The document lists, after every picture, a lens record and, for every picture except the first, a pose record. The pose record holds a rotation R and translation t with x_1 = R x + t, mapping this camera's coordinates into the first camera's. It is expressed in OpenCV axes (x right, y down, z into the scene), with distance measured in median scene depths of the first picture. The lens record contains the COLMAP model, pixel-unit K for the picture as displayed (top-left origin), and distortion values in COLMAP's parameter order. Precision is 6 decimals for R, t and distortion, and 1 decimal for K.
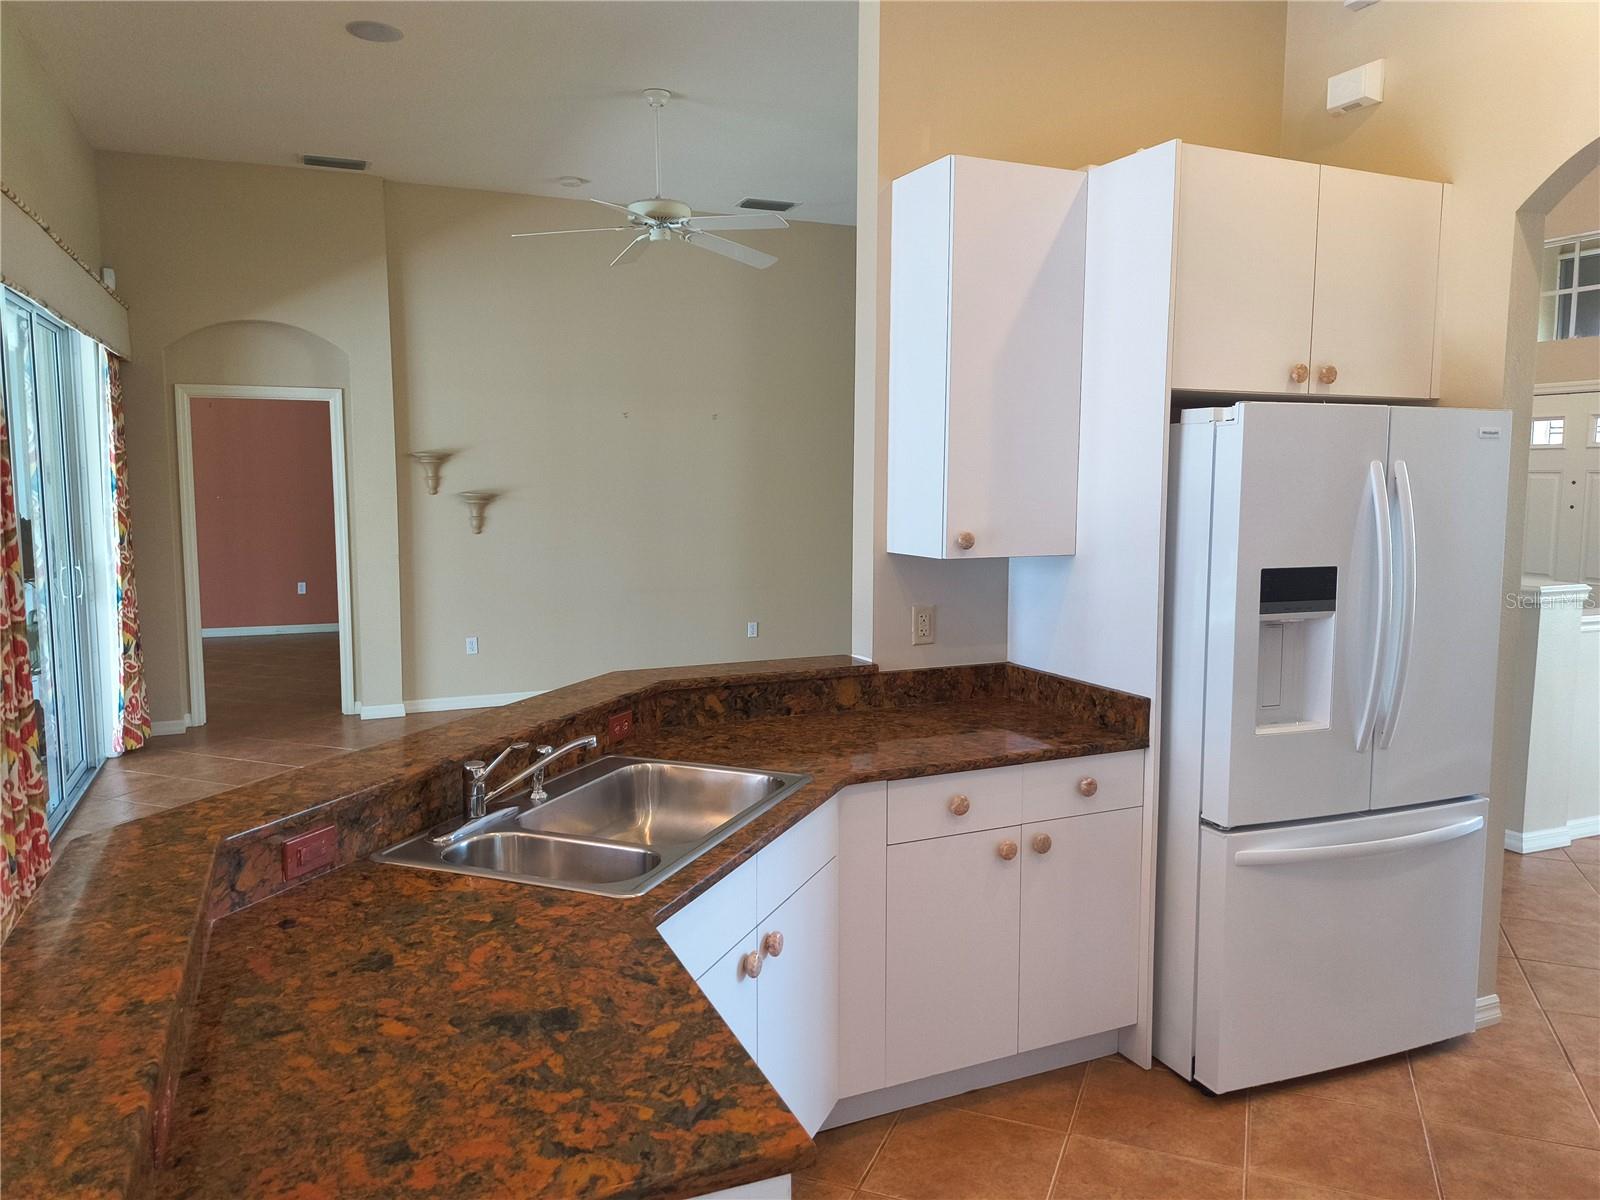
lens RADIAL K [[1160.4, 0, 802.5], [0, 1160.4, 597.9], [0, 0, 1]] dist [0.034490, -0.044811]
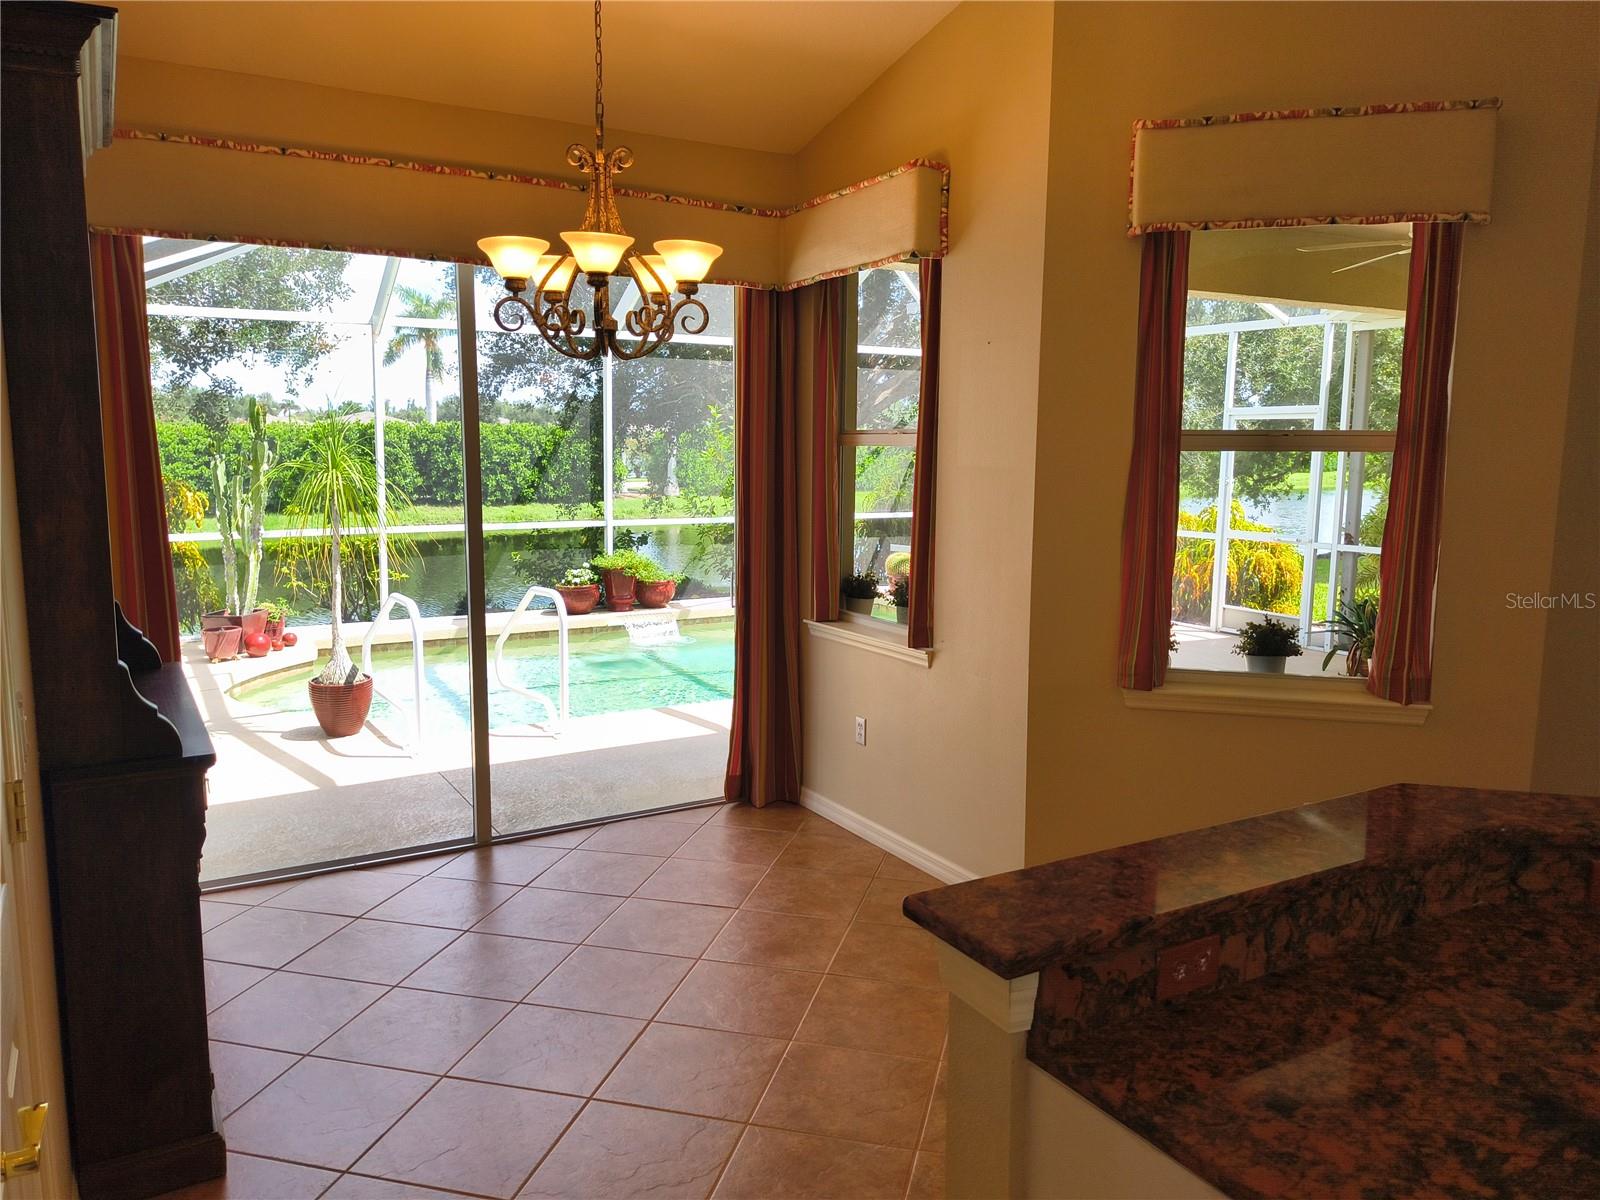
lens RADIAL K [[1160.4, 0, 801.9], [0, 1160.4, 591.4], [0, 0, 1]] dist [0.034490, -0.044811]
pose [[0.126674, 0.125506, -0.983972, 0.478945], [-0.112645, 0.987367, 0.111438, -0.046287], [0.985528, 0.096723, 0.139211, 0.305293]]
